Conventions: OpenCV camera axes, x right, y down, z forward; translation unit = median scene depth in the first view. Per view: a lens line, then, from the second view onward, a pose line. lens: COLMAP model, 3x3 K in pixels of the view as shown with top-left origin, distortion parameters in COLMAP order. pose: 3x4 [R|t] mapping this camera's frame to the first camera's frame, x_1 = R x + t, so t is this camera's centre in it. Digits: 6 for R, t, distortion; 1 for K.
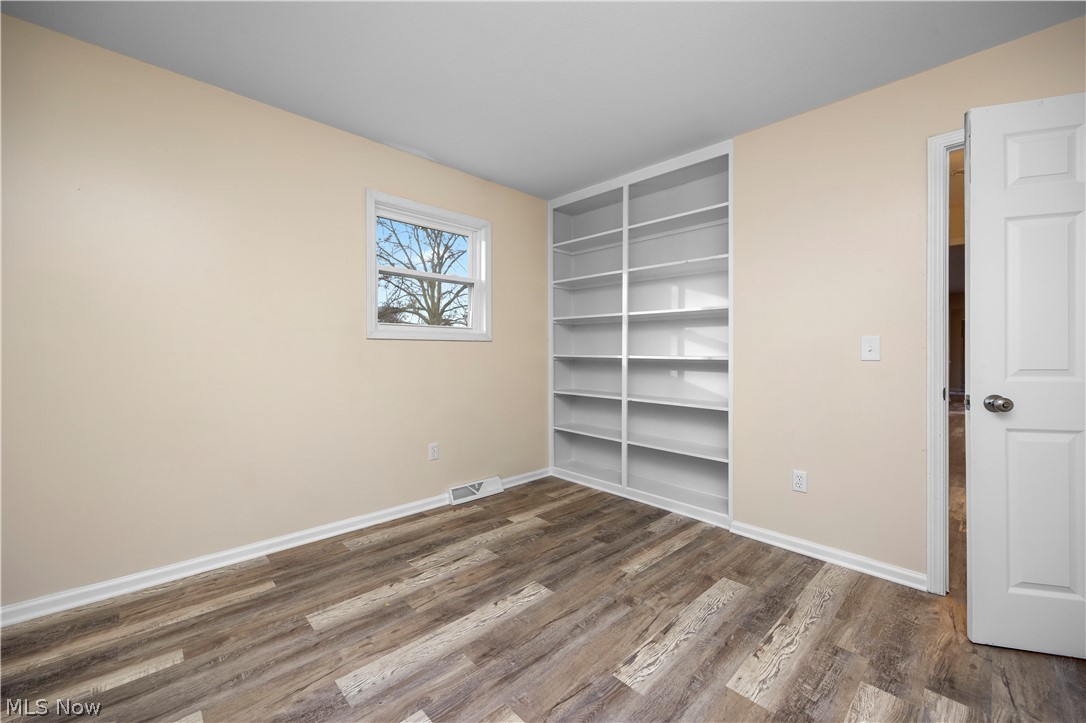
lens RADIAL K [[426.0, 0, 539.8], [0, 426.0, 355.3], [0, 0, 1]] dist [0.001082, -0.000187]
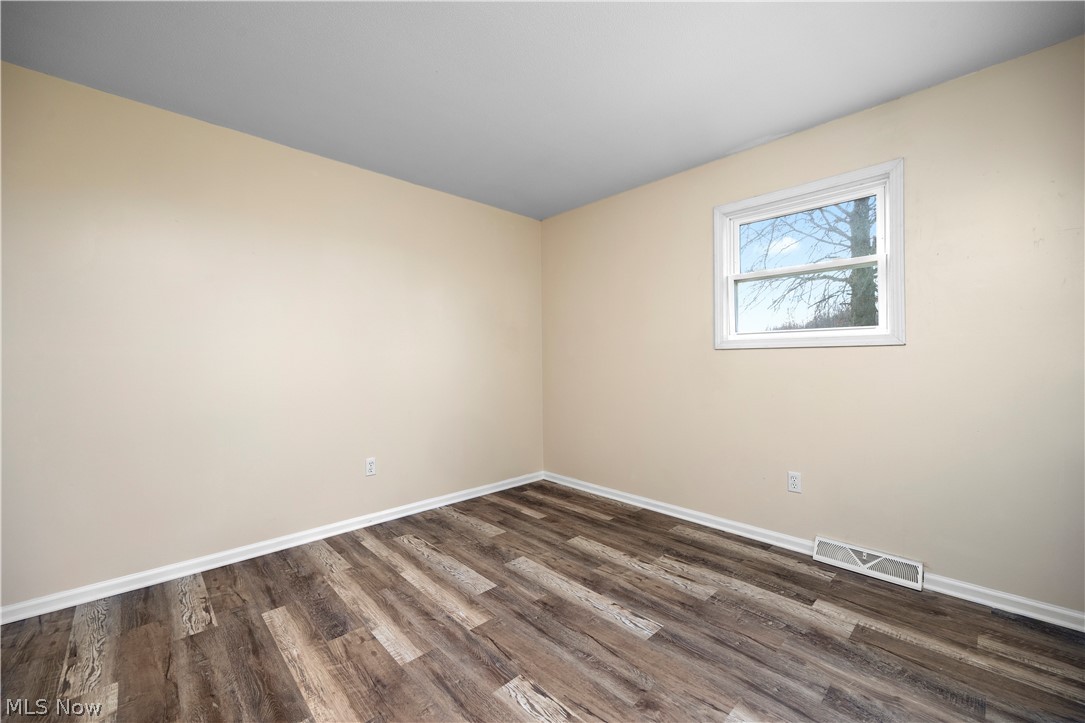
lens RADIAL K [[425.6, 0, 537.1], [0, 425.6, 361.8], [0, 0, 1]] dist [0.001082, -0.000187]
pose [[0.000916, -0.002793, -0.999996, 0.878531], [-0.002883, 0.999992, -0.002795, -0.007517], [0.999995, 0.002885, 0.000908, 0.754319]]
